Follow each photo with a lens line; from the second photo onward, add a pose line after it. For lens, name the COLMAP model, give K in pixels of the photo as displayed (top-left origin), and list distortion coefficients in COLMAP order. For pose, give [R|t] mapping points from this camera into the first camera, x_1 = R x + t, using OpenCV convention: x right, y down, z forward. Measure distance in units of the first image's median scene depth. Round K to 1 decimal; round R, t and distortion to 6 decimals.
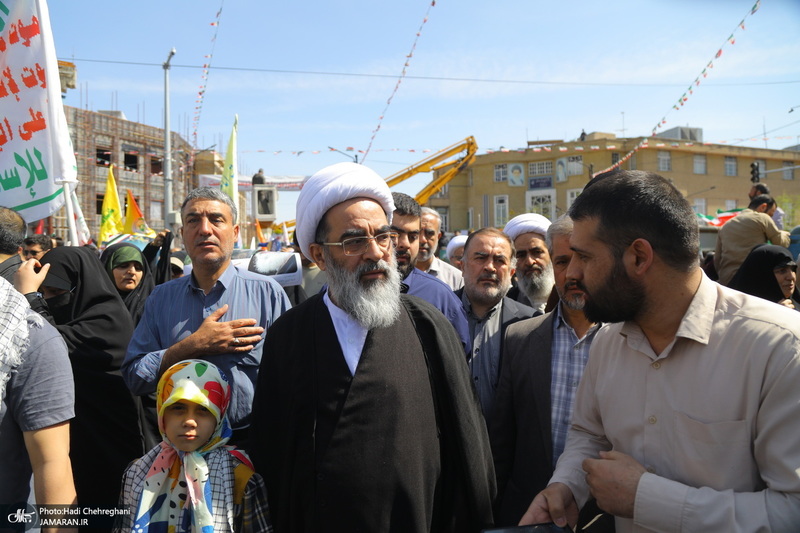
lens RADIAL K [[643.4, 0, 400.0], [0, 643.4, 266.5], [0, 0, 1]] dist [-0.139549, 0.122637]
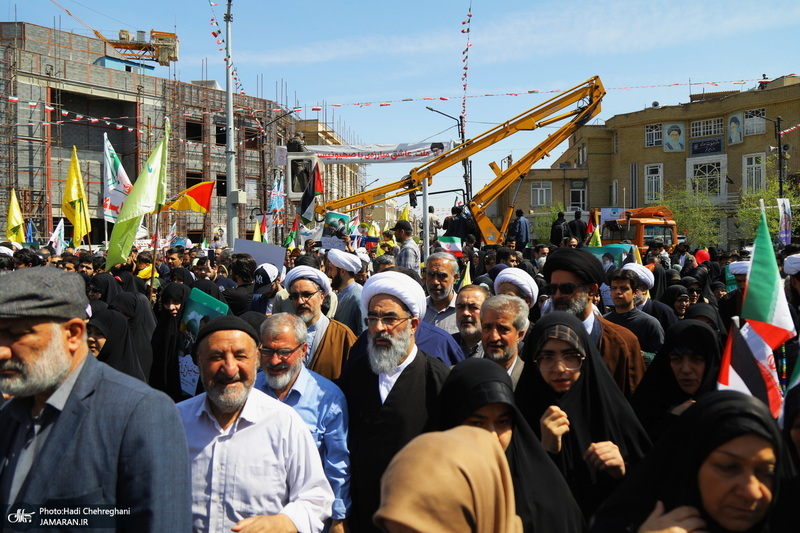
lens RADIAL K [[643.4, 0, 400.0], [0, 643.4, 266.5], [0, 0, 1]] dist [-0.139549, 0.122637]
pose [[0.969574, 0.012469, -0.244481, 0.046152], [-0.003244, 0.999269, 0.038097, -0.012651], [0.244778, -0.036145, 0.968905, 0.164839]]
